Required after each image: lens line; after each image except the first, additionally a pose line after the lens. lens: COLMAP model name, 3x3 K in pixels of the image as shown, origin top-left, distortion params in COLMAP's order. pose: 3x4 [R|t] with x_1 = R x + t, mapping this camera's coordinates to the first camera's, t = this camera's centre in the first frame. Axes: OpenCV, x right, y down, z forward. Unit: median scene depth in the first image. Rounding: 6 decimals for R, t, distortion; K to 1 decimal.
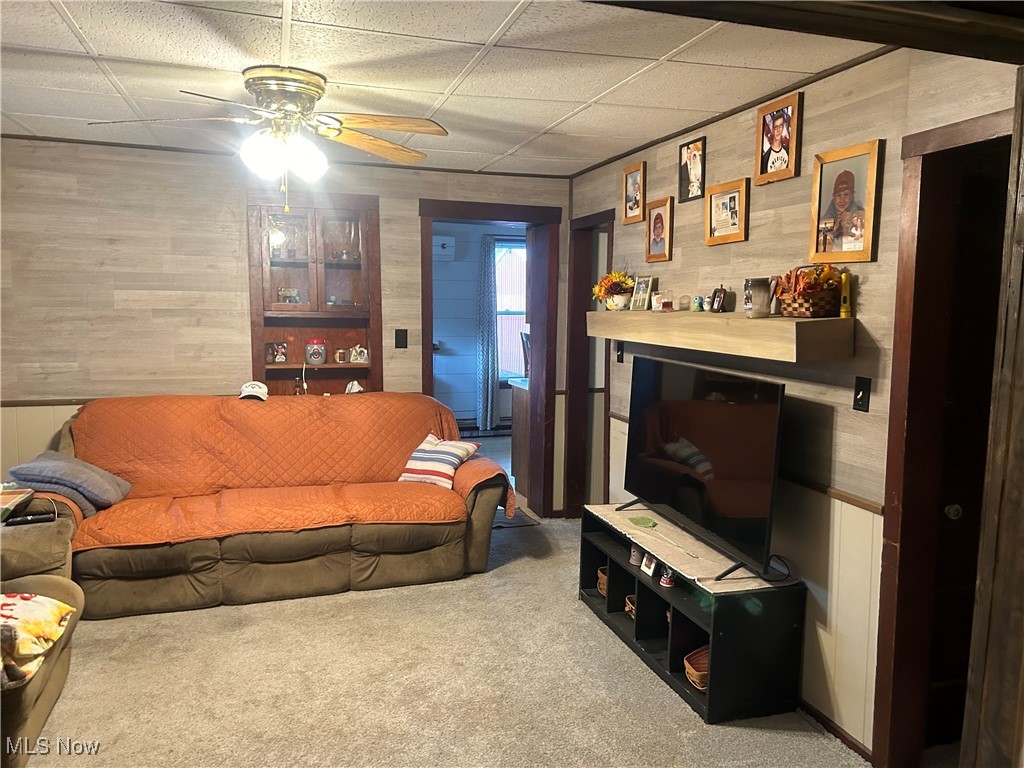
lens RADIAL K [[786.2, 0, 507.7], [0, 786.2, 380.7], [0, 0, 1]] dist [0.111913, -0.056589]
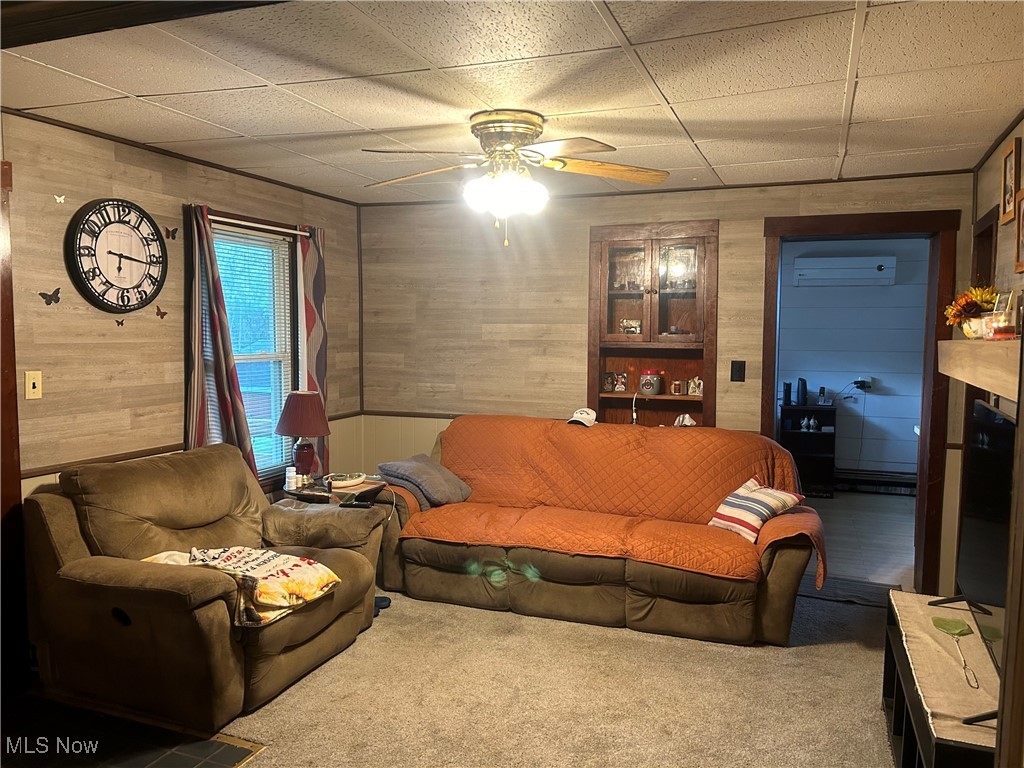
lens RADIAL K [[786.2, 0, 506.4], [0, 786.2, 386.8], [0, 0, 1]] dist [0.111913, -0.056589]
pose [[0.789430, 0.038740, -0.612617, 0.260632], [-0.061595, 0.997969, -0.016264, -0.004398], [0.610743, 0.050574, 0.790212, 0.124369]]
